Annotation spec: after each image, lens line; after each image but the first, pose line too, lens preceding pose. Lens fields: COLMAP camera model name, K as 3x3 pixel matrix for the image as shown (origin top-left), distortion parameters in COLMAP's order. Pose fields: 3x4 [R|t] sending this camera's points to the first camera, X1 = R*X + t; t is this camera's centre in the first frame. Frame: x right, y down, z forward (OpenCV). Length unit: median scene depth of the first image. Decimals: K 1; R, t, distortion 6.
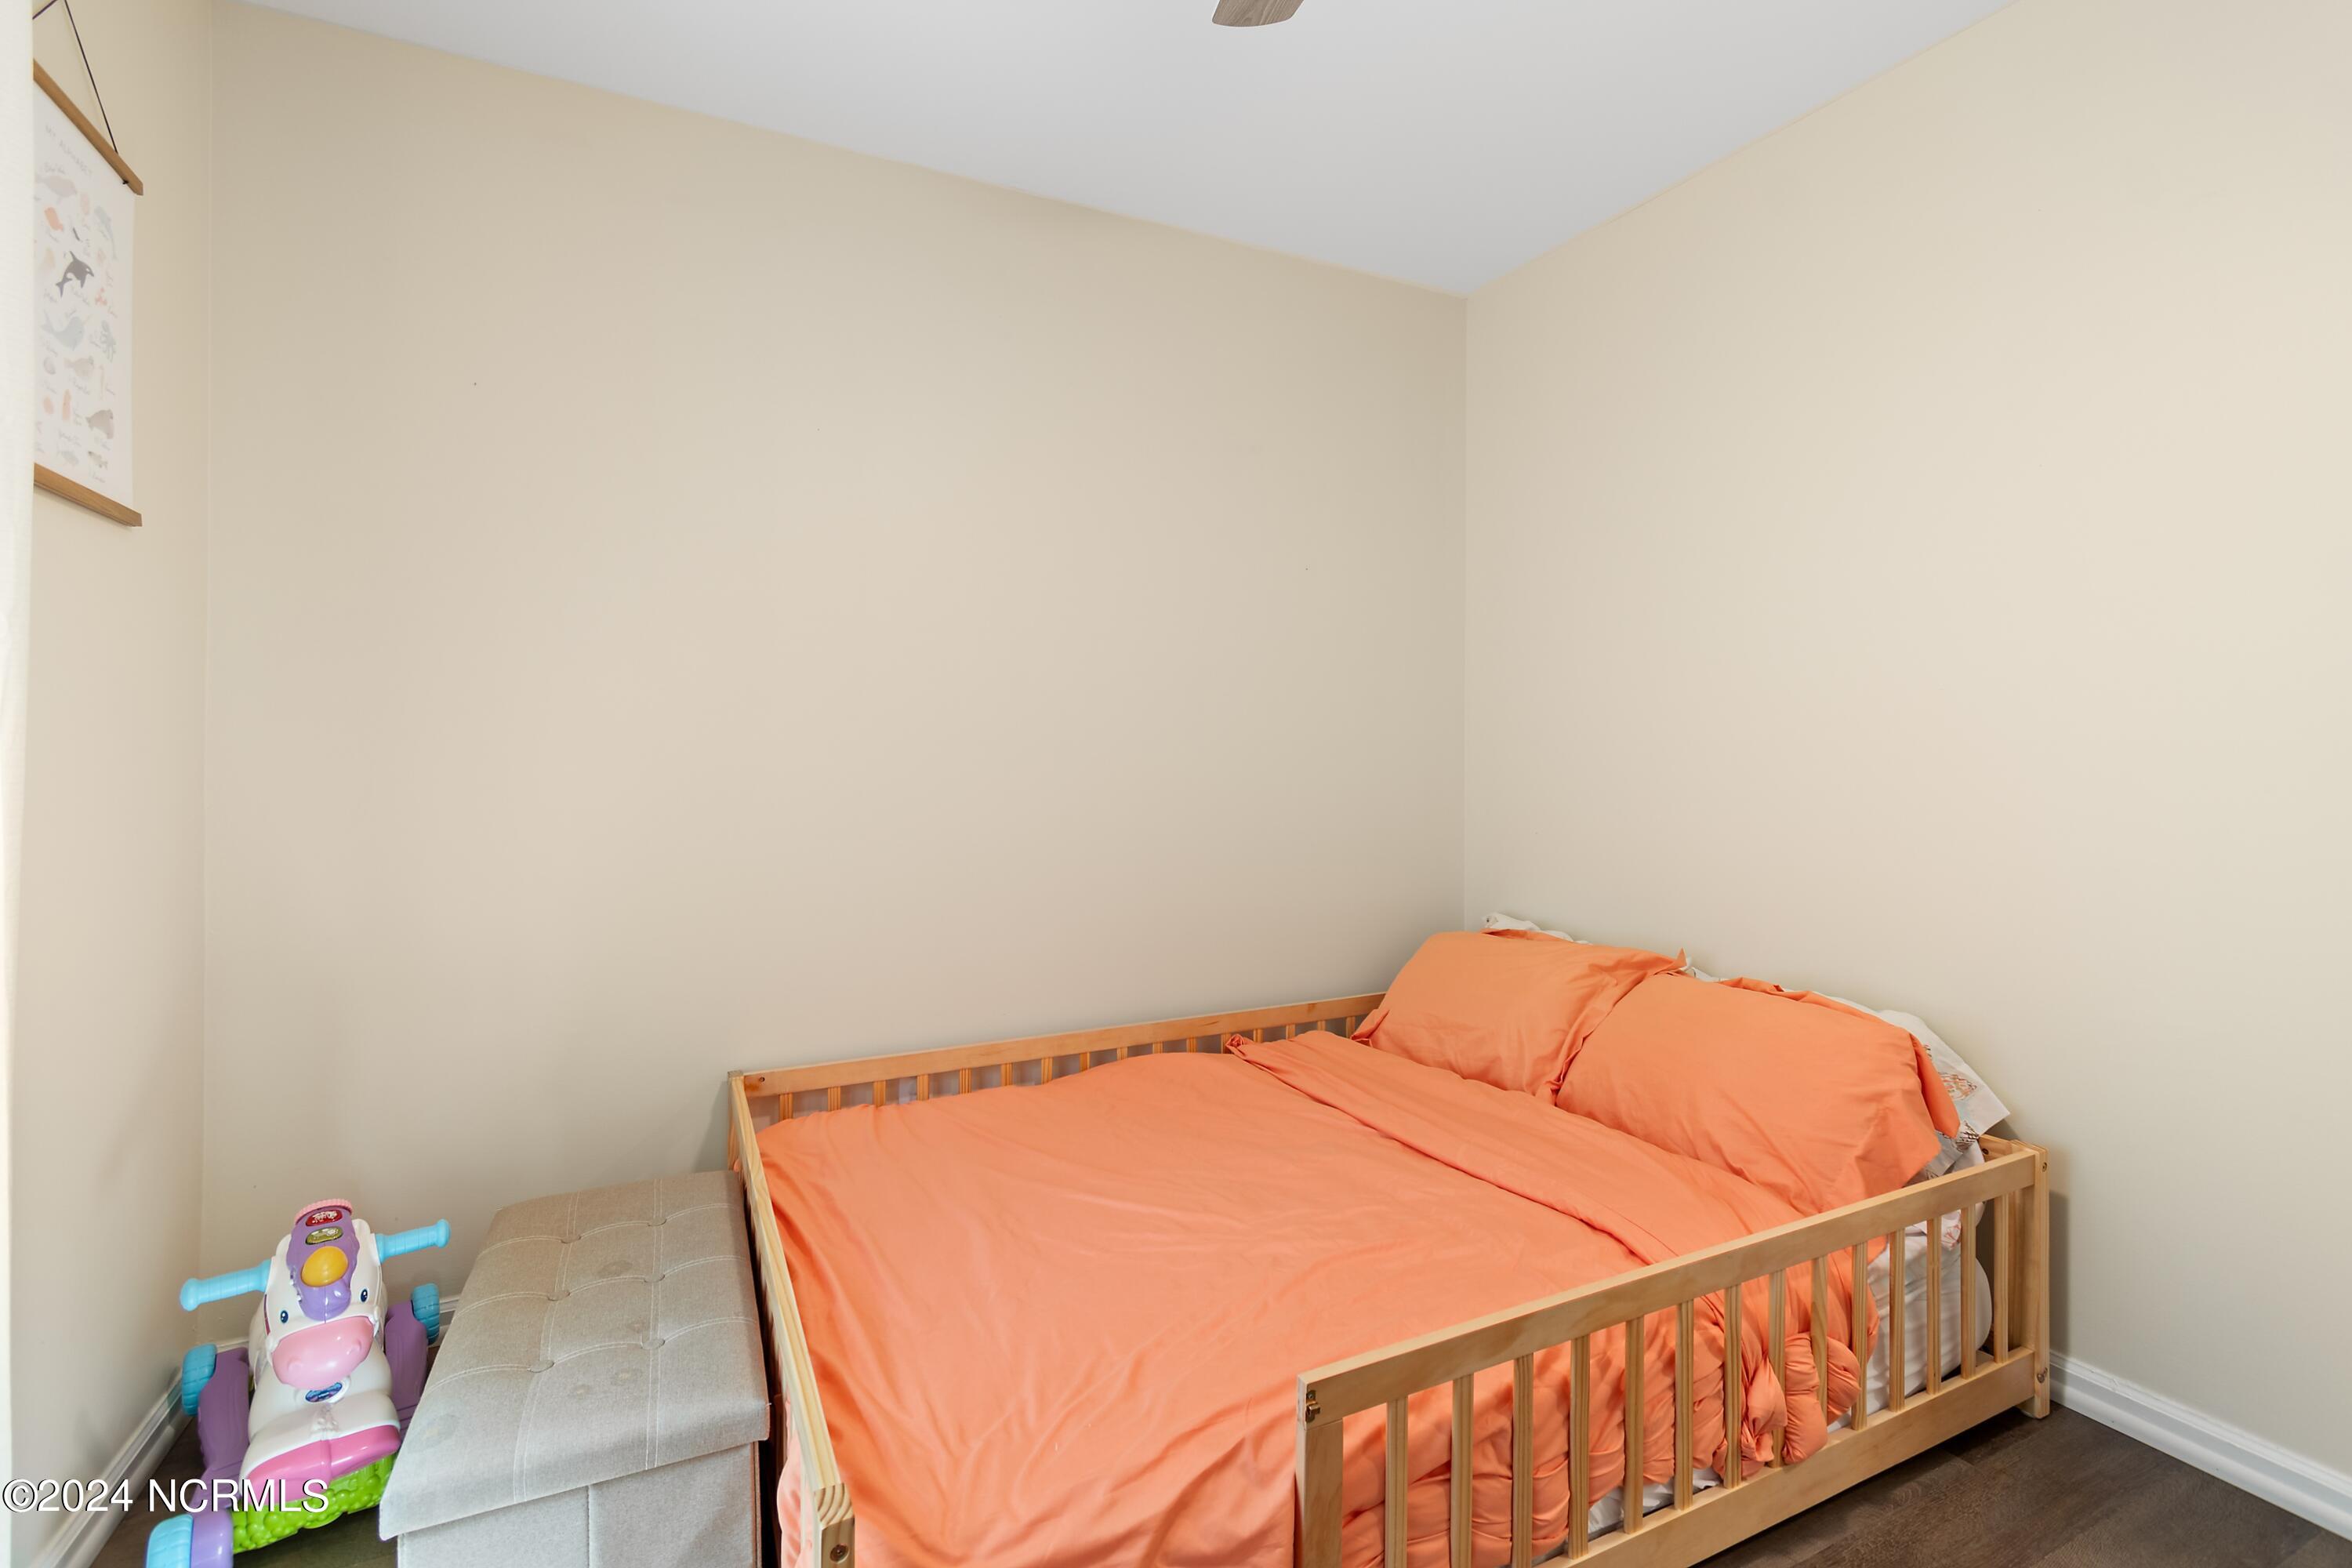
lens RADIAL K [[1040.8, 0, 1170.1], [0, 1040.8, 765.7], [0, 0, 1]] dist [0.000937, -0.001216]
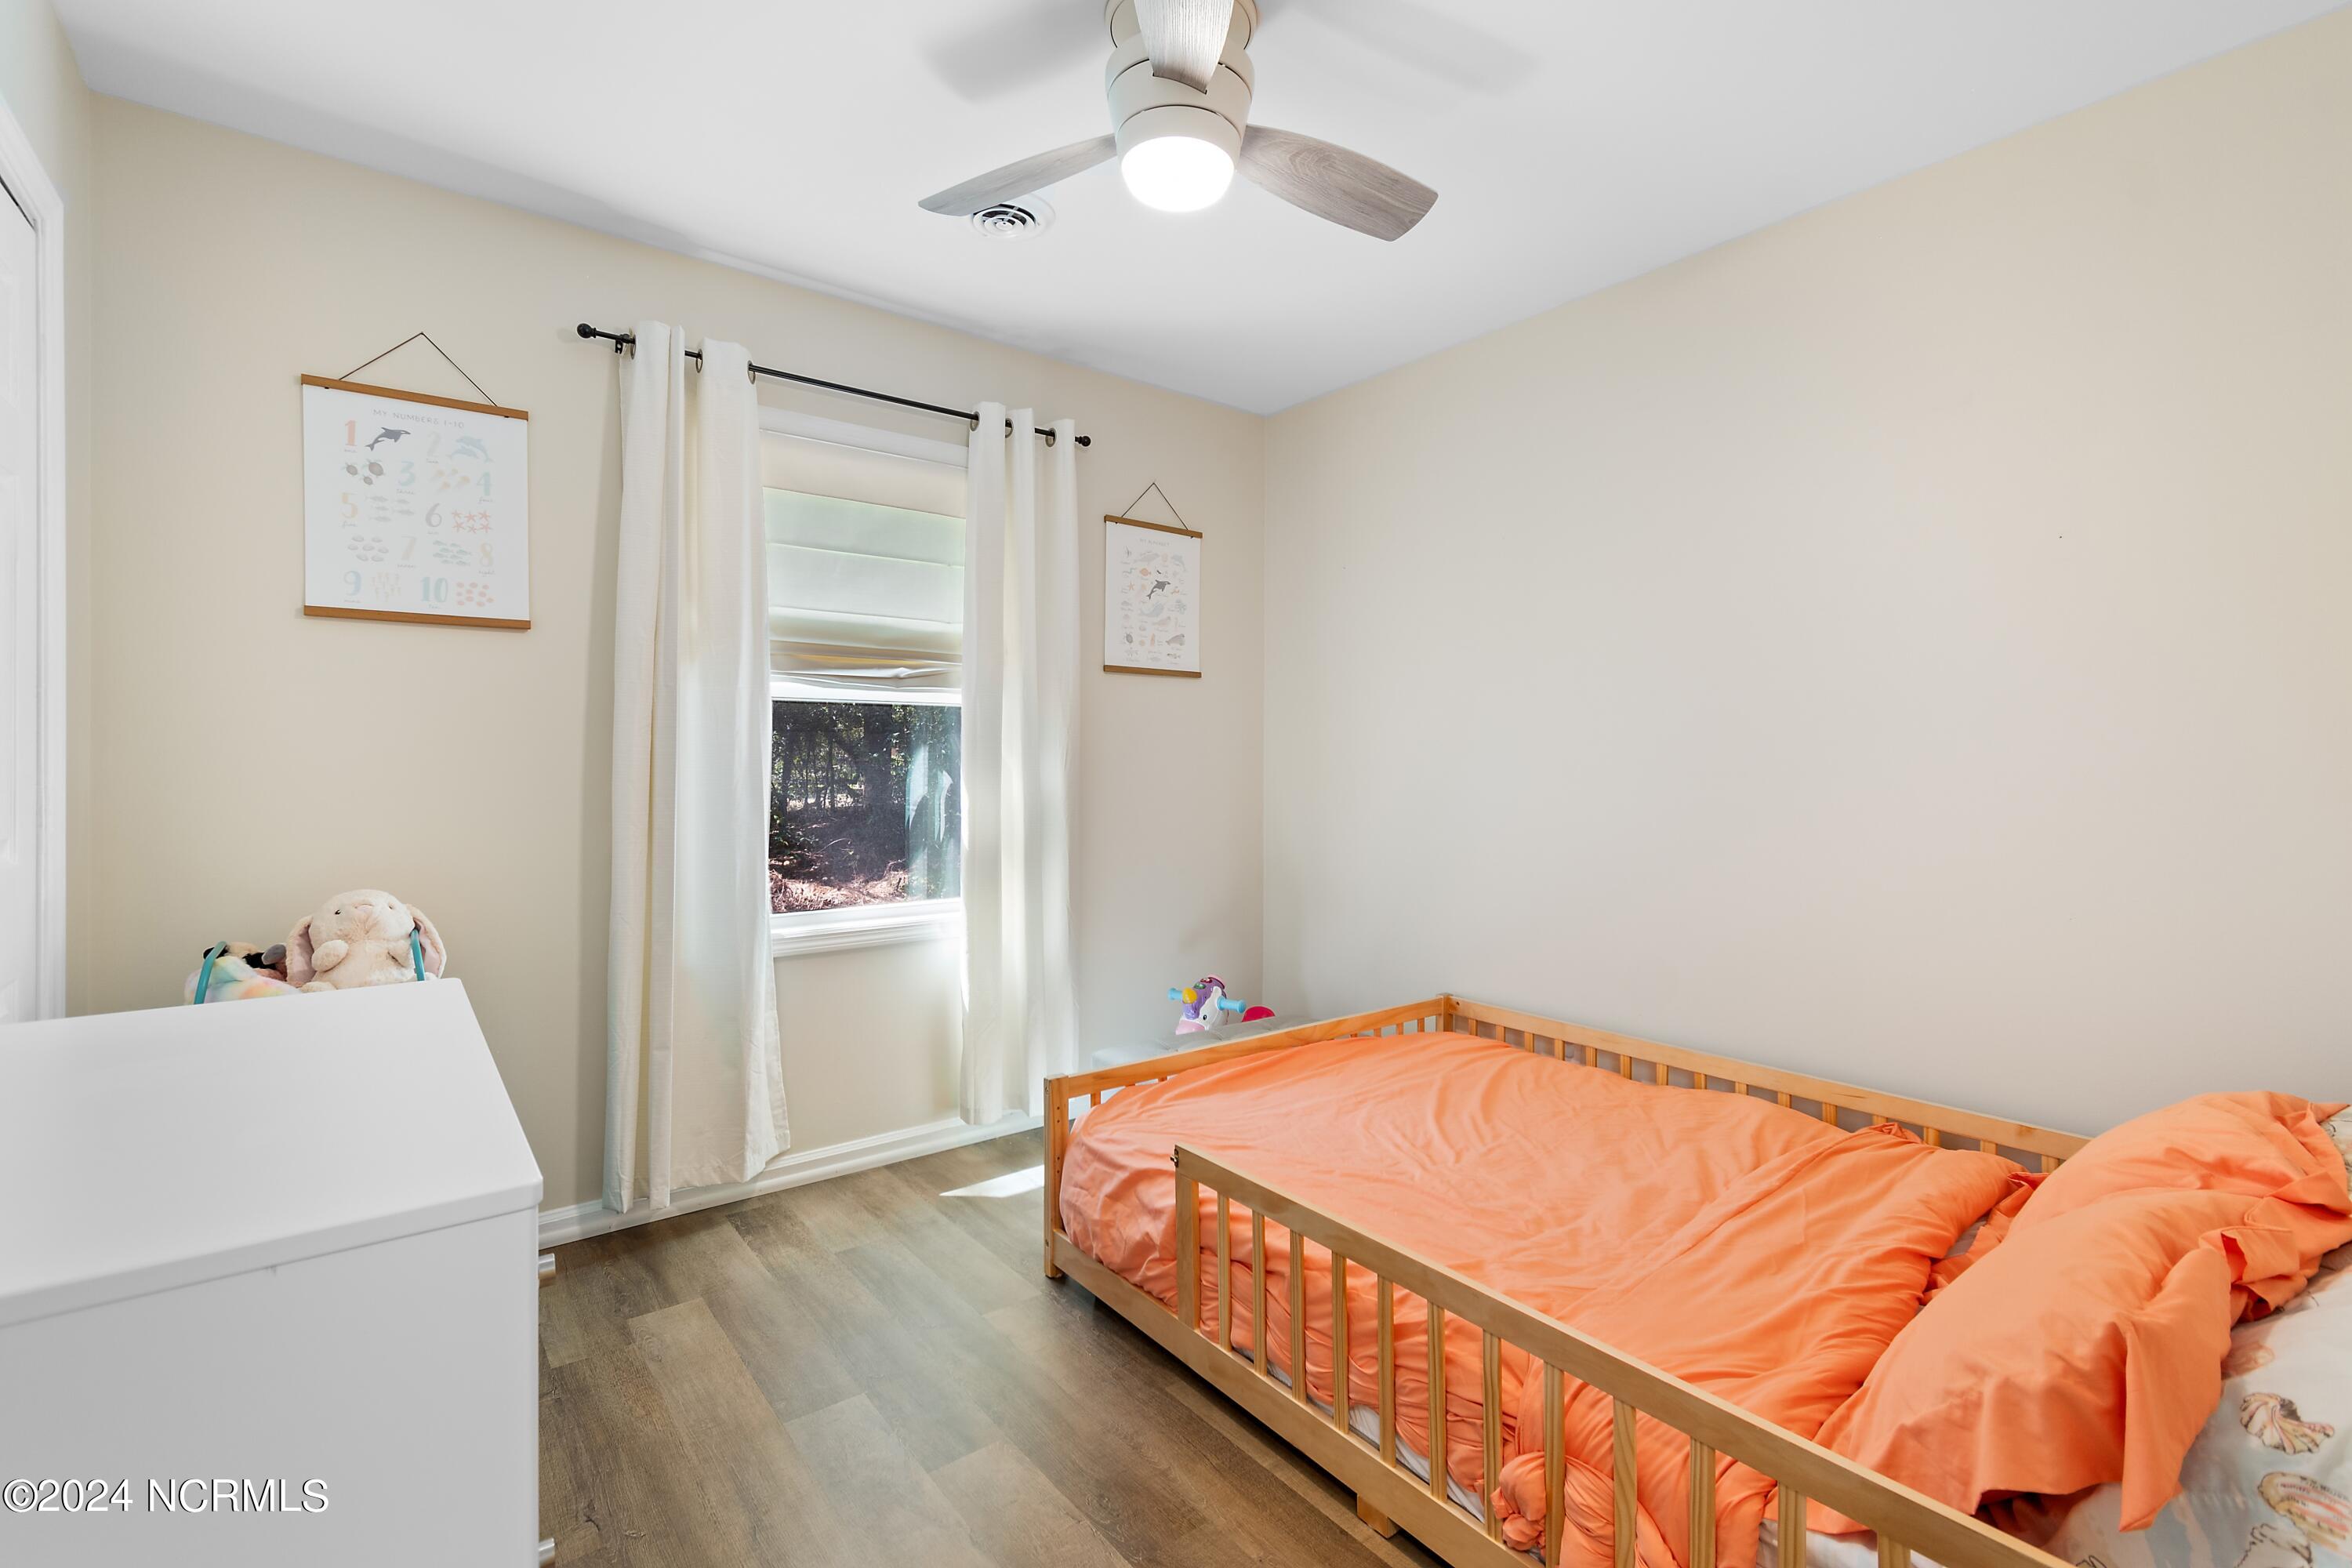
lens RADIAL K [[1040.8, 0, 1170.1], [0, 1040.8, 765.7], [0, 0, 1]] dist [0.000937, -0.001216]
pose [[0.201753, 0.009142, -0.979394, 1.268852], [-0.016675, 0.999844, 0.005897, -0.037863], [0.979295, 0.015142, 0.201874, 0.430697]]
